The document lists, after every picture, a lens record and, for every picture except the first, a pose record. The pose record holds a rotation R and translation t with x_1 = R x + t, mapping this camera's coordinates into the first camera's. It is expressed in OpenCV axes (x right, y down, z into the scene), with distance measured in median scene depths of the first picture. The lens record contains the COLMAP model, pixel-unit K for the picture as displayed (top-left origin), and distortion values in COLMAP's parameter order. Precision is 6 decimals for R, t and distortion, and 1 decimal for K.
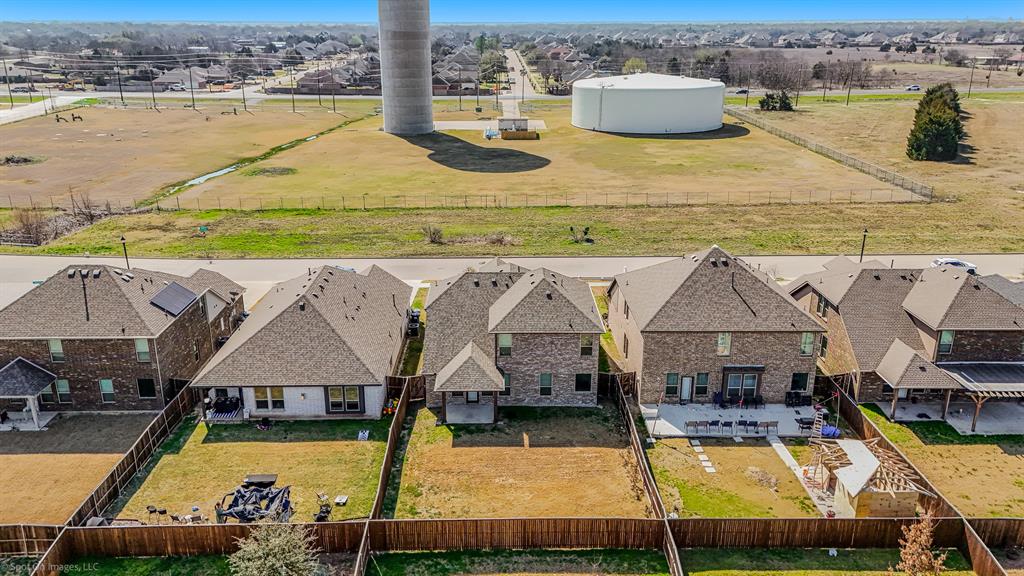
lens RADIAL K [[741.5, 0, 511.5], [0, 741.5, 287.8], [0, 0, 1]] dist [0.010939, 0.000438]
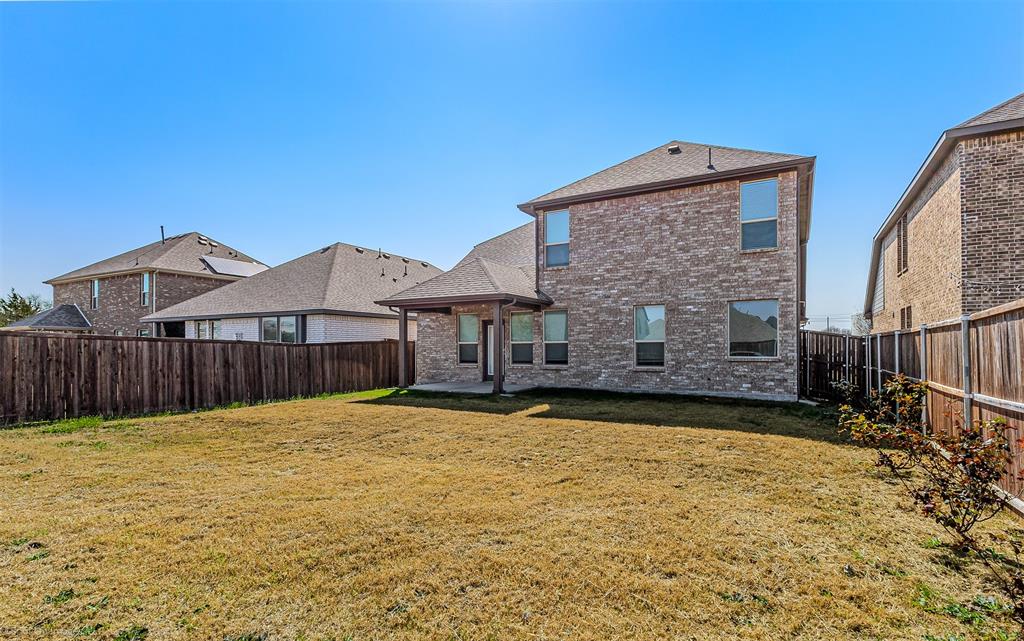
lens RADIAL K [[512.4, 0, 491.5], [0, 512.4, 345.3], [0, 0, 1]] dist [-0.000172, -0.000010]
pose [[0.850701, -0.008903, -0.525574, 0.120803], [-0.171444, 0.940481, -0.293432, 0.234671], [0.496905, 0.339730, 0.798542, 0.739857]]
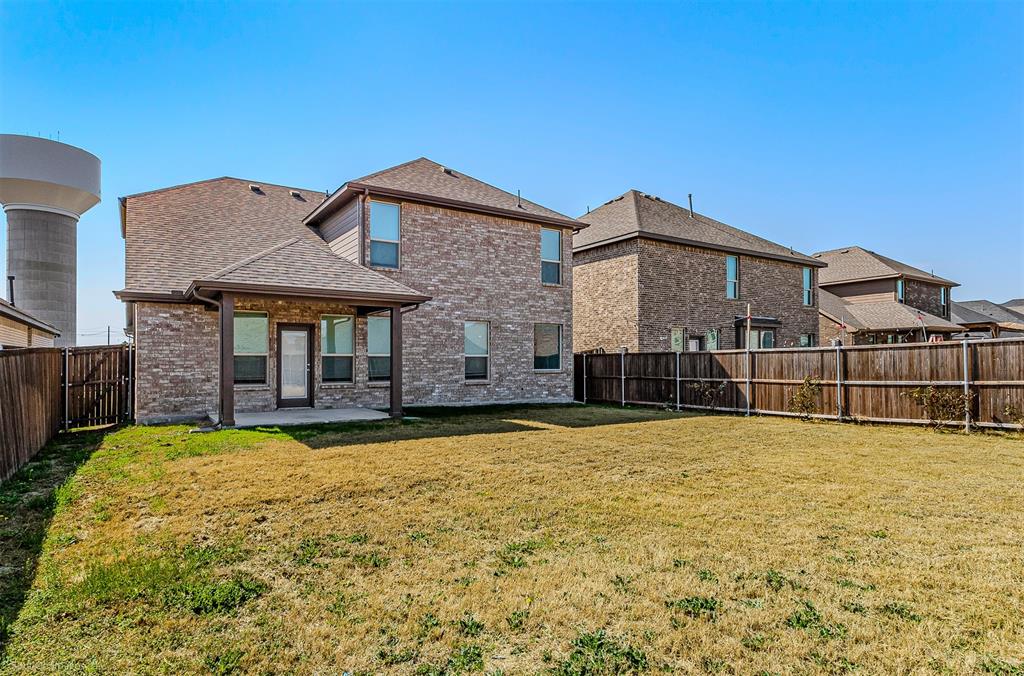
lens RADIAL K [[561.6, 0, 506.9], [0, 561.6, 355.9], [0, 0, 1]] dist [-0.004851, -0.000567]
pose [[0.844228, 0.001332, 0.535983, -0.111866], [0.183117, 0.939109, -0.290763, 0.231879], [-0.503733, 0.343618, 0.792578, 0.743585]]
